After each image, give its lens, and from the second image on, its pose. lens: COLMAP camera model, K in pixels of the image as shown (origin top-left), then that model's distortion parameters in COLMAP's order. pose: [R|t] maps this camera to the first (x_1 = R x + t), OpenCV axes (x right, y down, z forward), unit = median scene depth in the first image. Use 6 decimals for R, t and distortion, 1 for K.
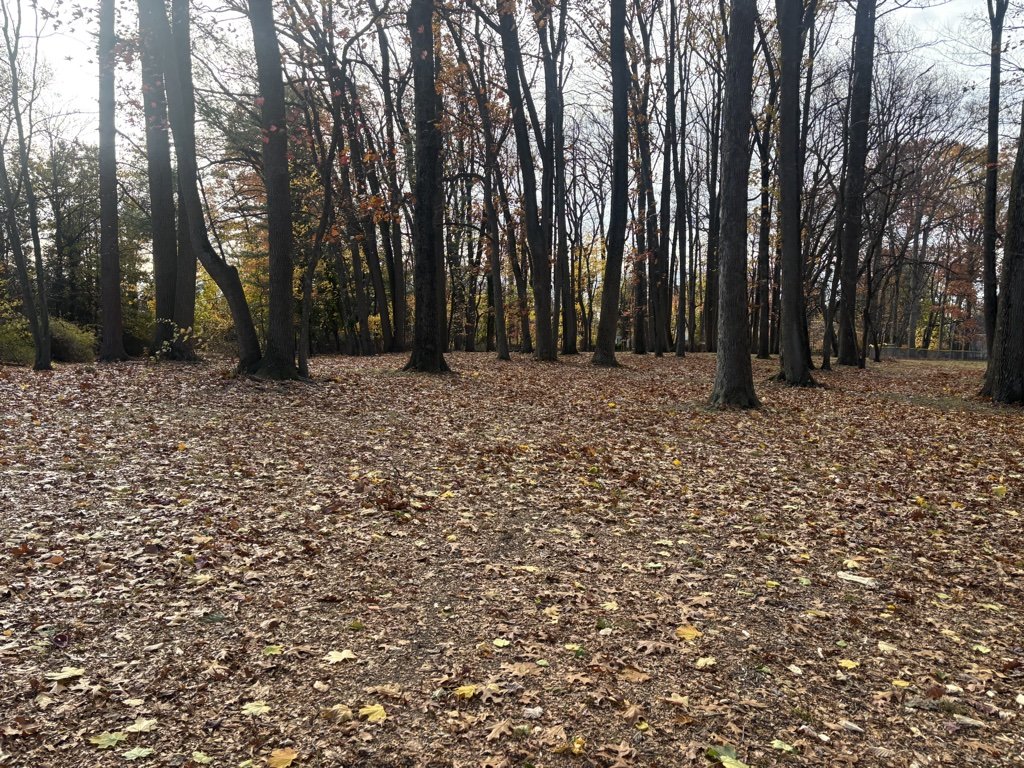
lens RADIAL K [[777.6, 0, 508.9], [0, 777.6, 382.6], [0, 0, 1]] dist [0.054555, -0.054100]
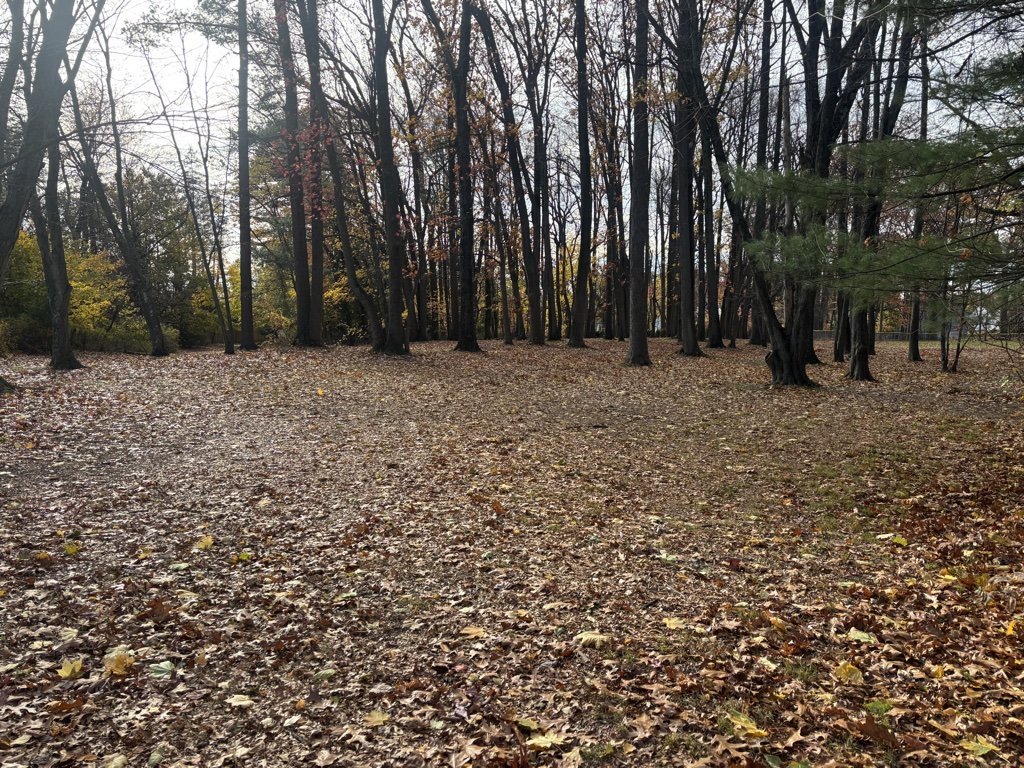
lens RADIAL K [[777.6, 0, 502.7], [0, 777.6, 384.5], [0, 0, 1]] dist [0.054555, -0.054100]
pose [[0.999868, -0.015499, 0.004783, -0.019887], [0.015416, 0.999737, 0.016991, 0.016278], [-0.005045, -0.016916, 0.999844, -0.356452]]
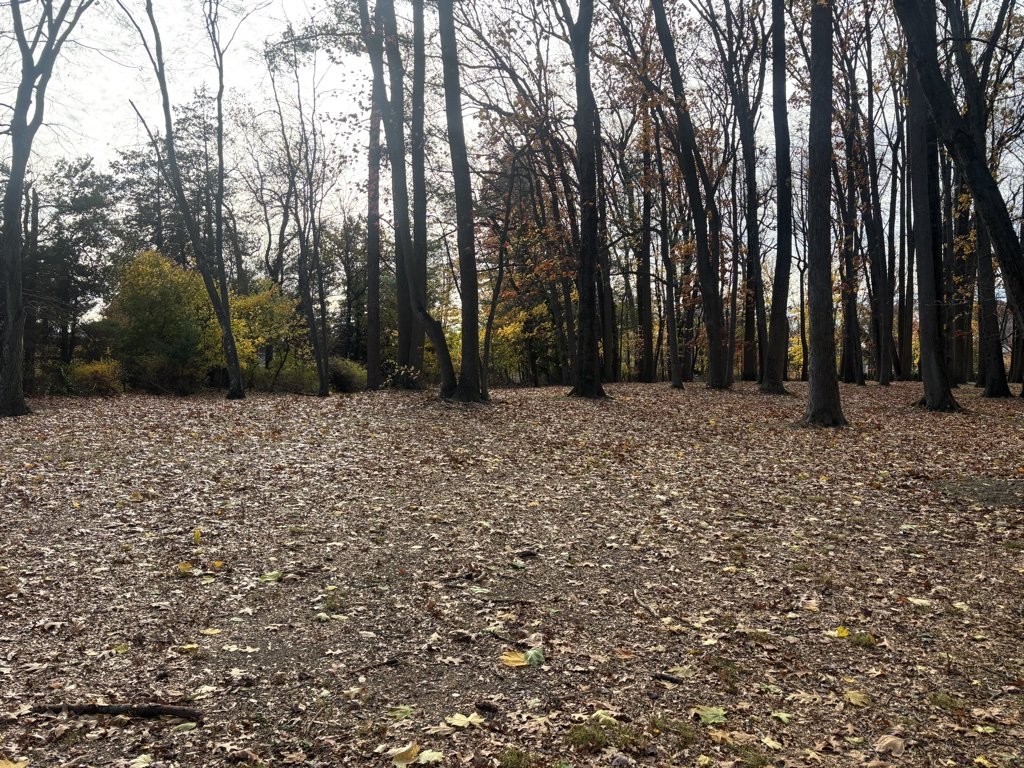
lens RADIAL K [[777.6, 0, 514.2], [0, 777.6, 367.8], [0, 0, 1]] dist [0.054555, -0.054100]
pose [[0.949613, -0.013818, -0.313121, 0.087351], [-0.005099, 0.998214, -0.059515, 0.007059], [0.313384, 0.058113, 0.947847, -0.111226]]
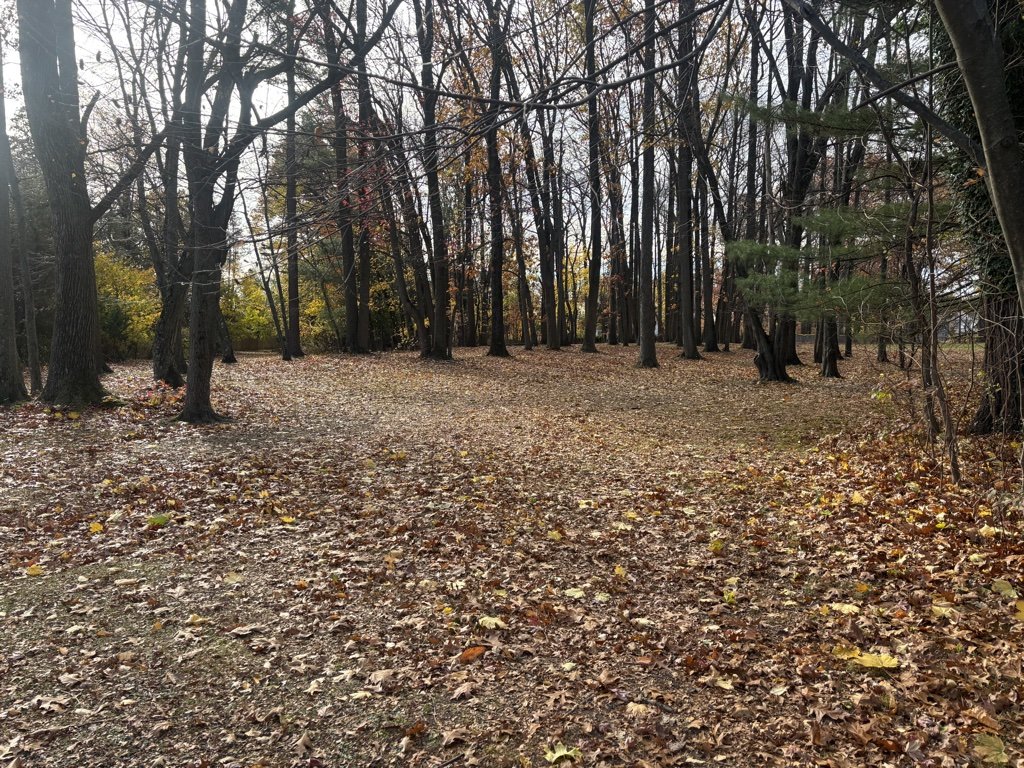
lens RADIAL K [[777.6, 0, 512.6], [0, 777.6, 389.2], [0, 0, 1]] dist [0.054555, -0.054100]
pose [[0.999438, -0.023250, 0.024141, -0.061199], [0.022839, 0.999591, 0.017191, 0.019115], [-0.024531, -0.016630, 0.999561, -0.488400]]
